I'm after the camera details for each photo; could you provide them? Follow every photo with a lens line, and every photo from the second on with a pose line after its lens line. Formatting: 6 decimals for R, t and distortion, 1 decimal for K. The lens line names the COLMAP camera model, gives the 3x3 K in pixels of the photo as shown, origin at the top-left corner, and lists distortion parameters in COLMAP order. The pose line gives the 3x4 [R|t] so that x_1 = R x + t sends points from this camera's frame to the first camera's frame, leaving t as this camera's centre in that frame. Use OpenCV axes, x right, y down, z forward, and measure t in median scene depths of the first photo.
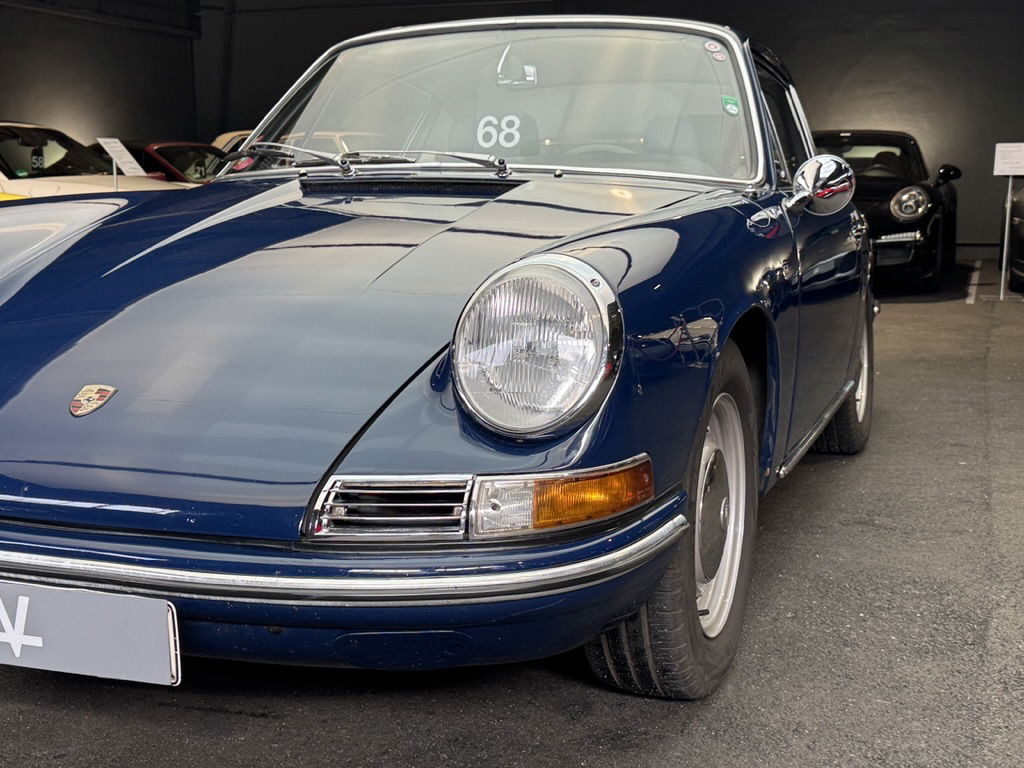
lens RADIAL K [[1588.6, 0, 512.0], [0, 1588.6, 384.0], [0, 0, 1]] dist [0.301373, -0.030070]
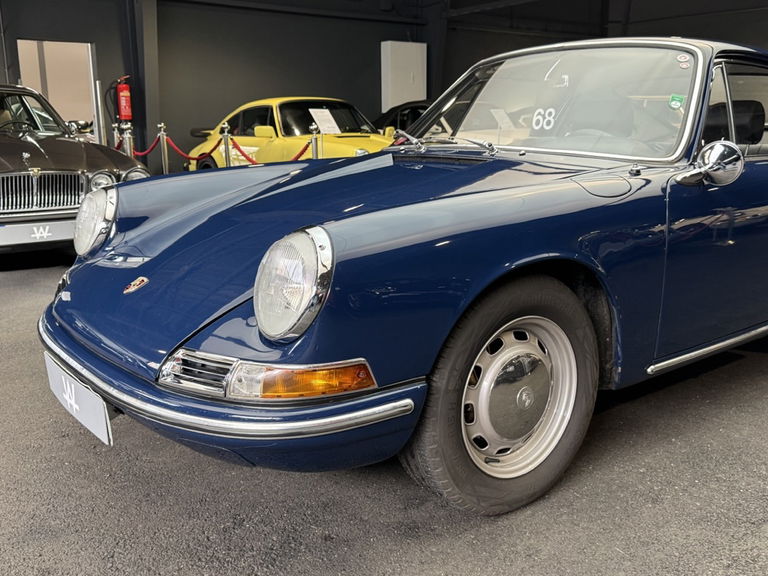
lens RADIAL K [[871.0, 0, 384.0], [0, 871.0, 288.0], [0, 0, 1]] dist [0.176722, 0.004133]
pose [[0.817072, 0.109291, -0.566082, 0.399642], [-0.066075, 0.993150, 0.096372, -0.074253], [0.572737, -0.041339, 0.818696, 0.230428]]
